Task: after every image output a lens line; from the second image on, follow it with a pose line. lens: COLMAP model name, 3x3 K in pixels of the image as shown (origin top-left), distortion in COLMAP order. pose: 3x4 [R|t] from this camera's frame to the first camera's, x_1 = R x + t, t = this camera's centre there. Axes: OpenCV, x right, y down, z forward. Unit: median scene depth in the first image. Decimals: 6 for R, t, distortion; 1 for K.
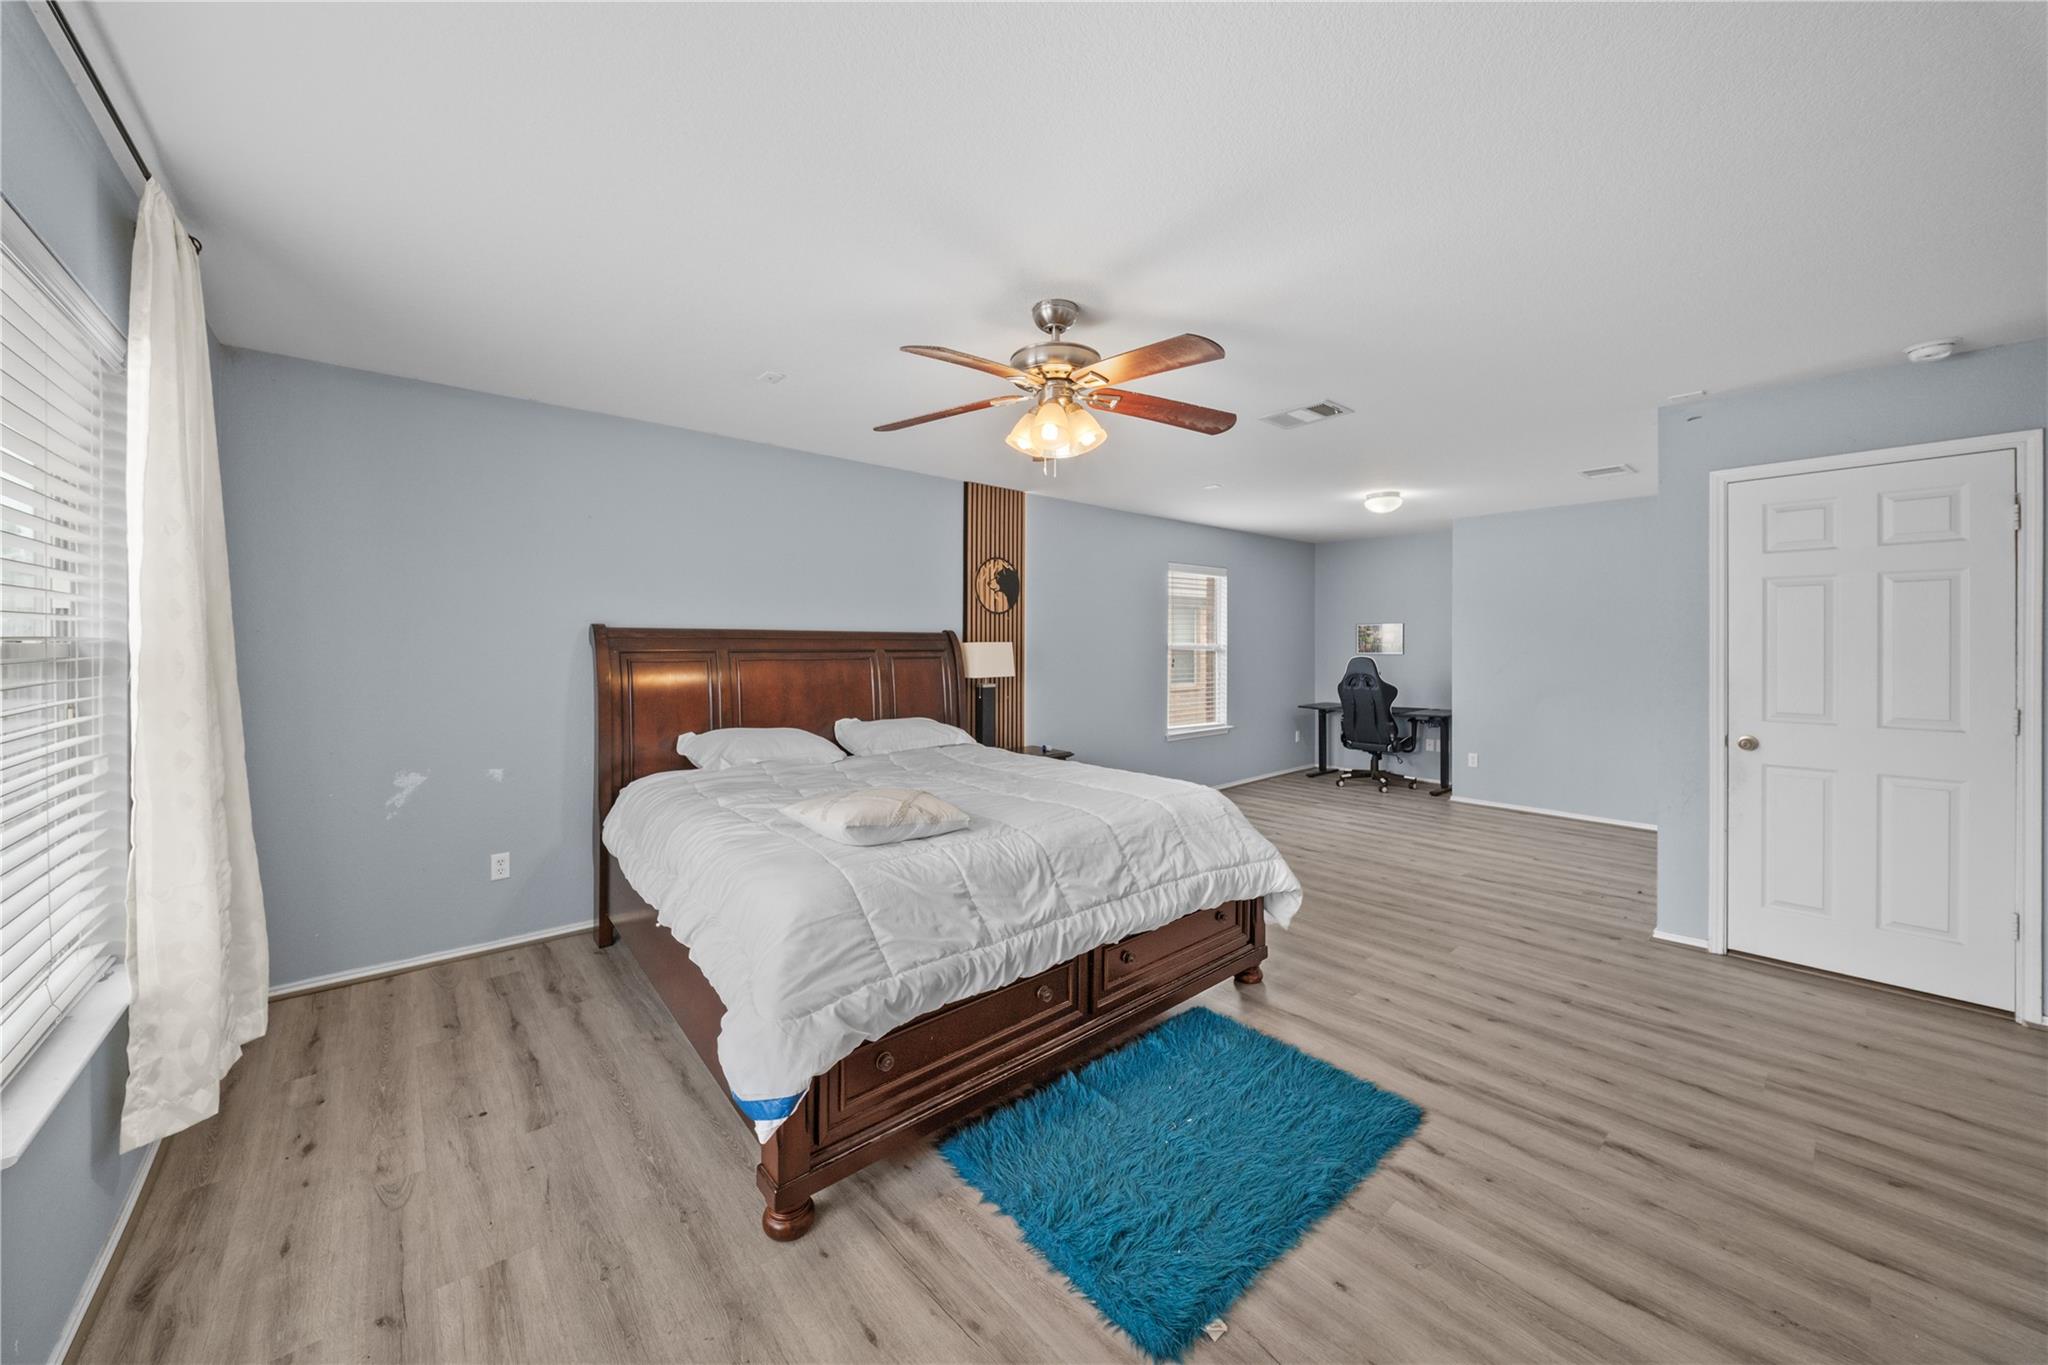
lens RADIAL K [[739.5, 0, 1026.5], [0, 739.5, 648.0], [0, 0, 1]] dist [0.004178, 0.000053]
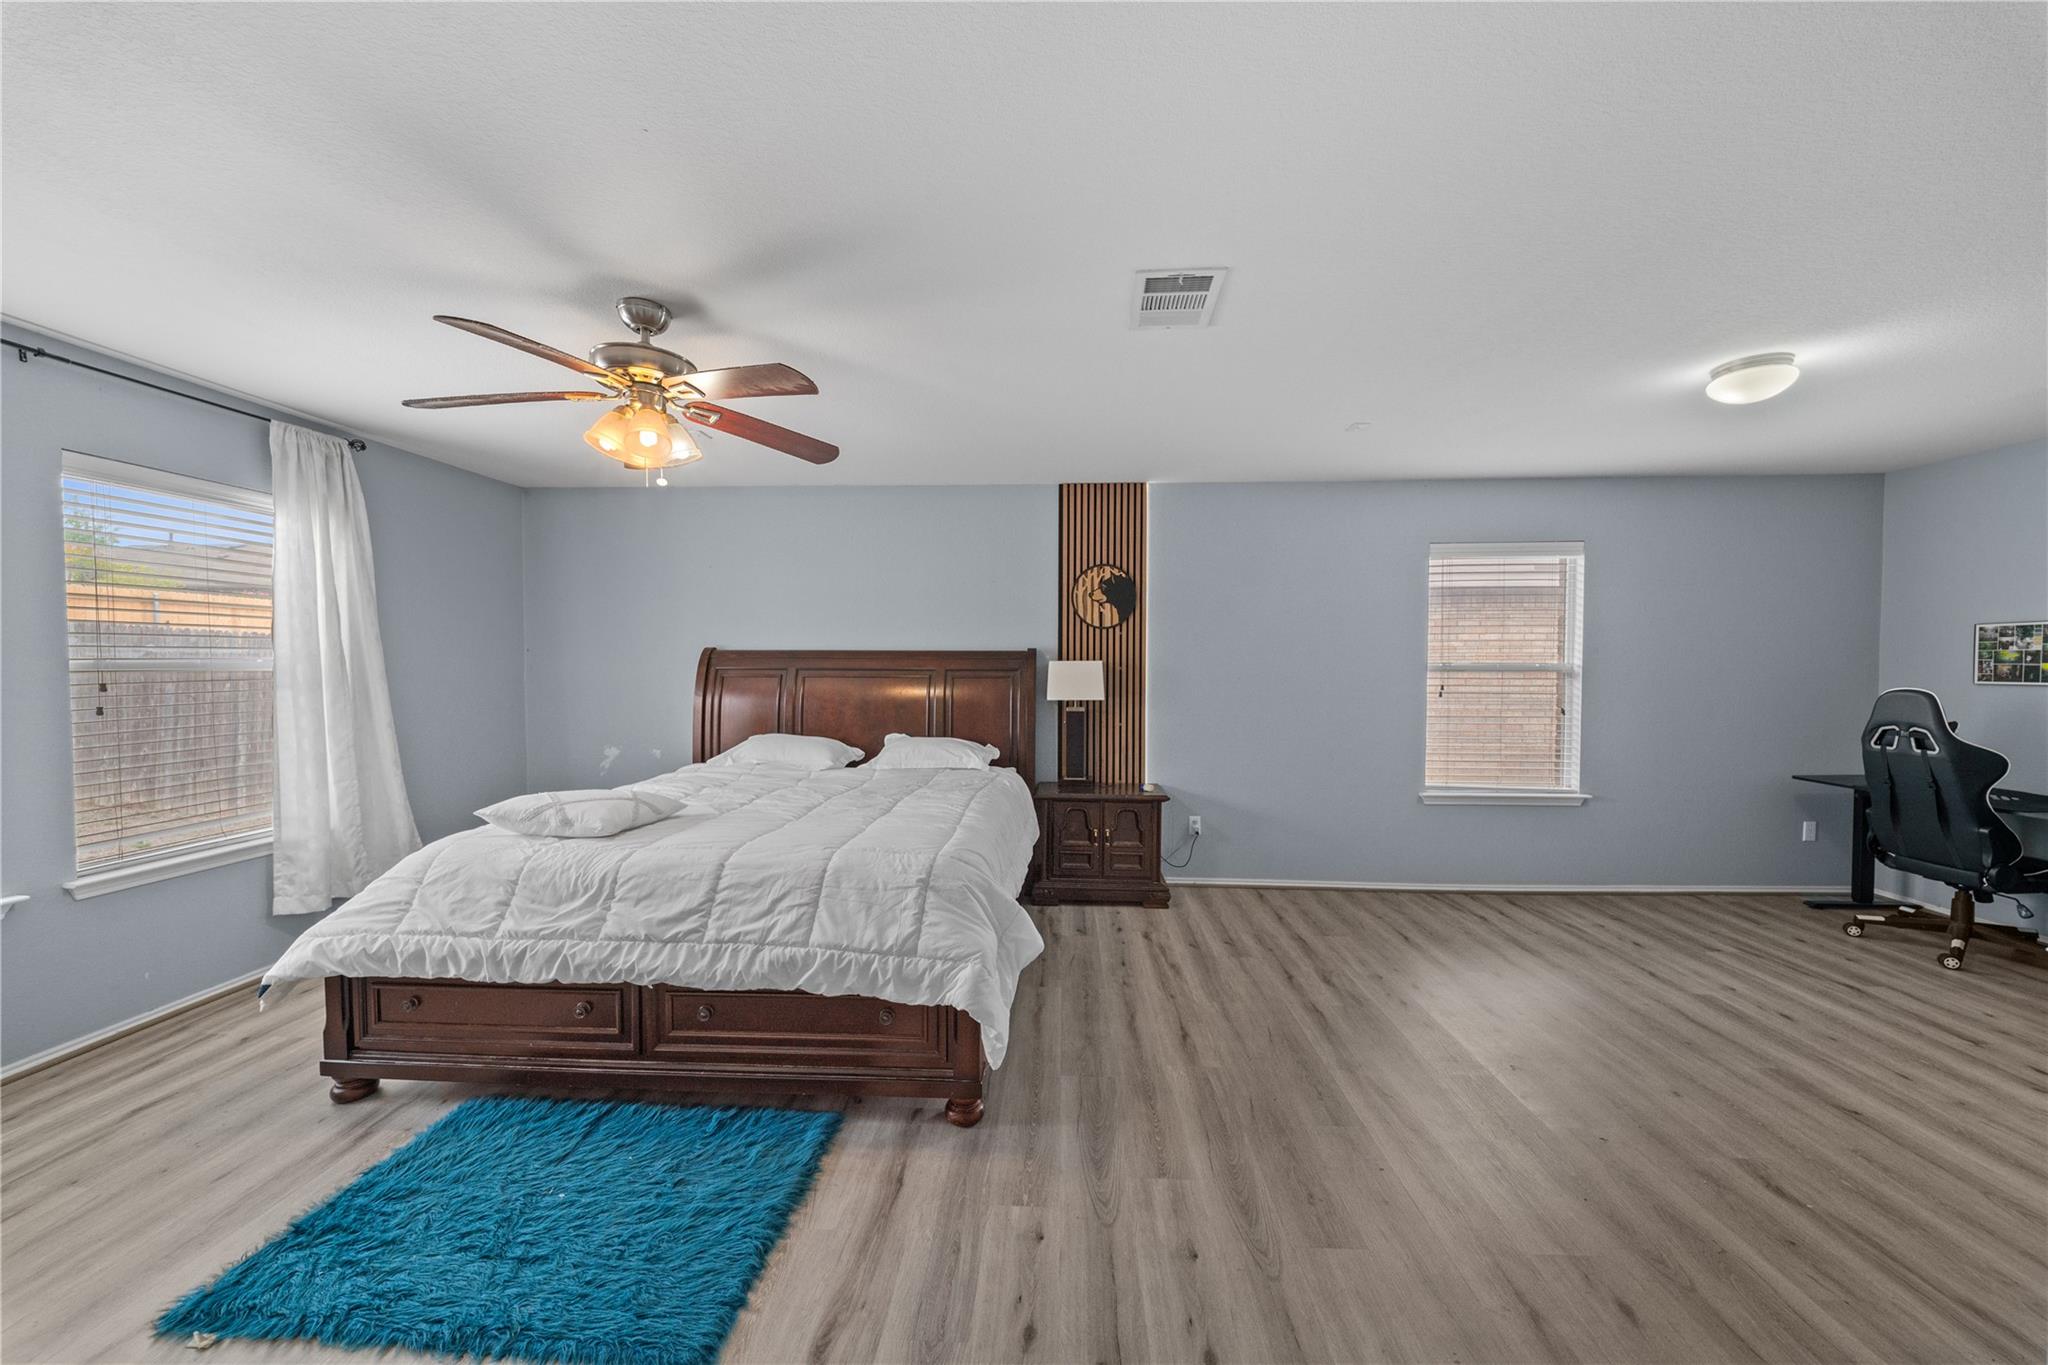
lens RADIAL K [[732.6, 0, 1020.2], [0, 732.6, 670.9], [0, 0, 1]] dist [-0.001603, 0.000035]
pose [[0.714898, 0.008668, -0.699175, 0.523578], [-0.002889, 0.999951, 0.009443, -0.003723], [0.699223, -0.004731, 0.714888, 0.321189]]
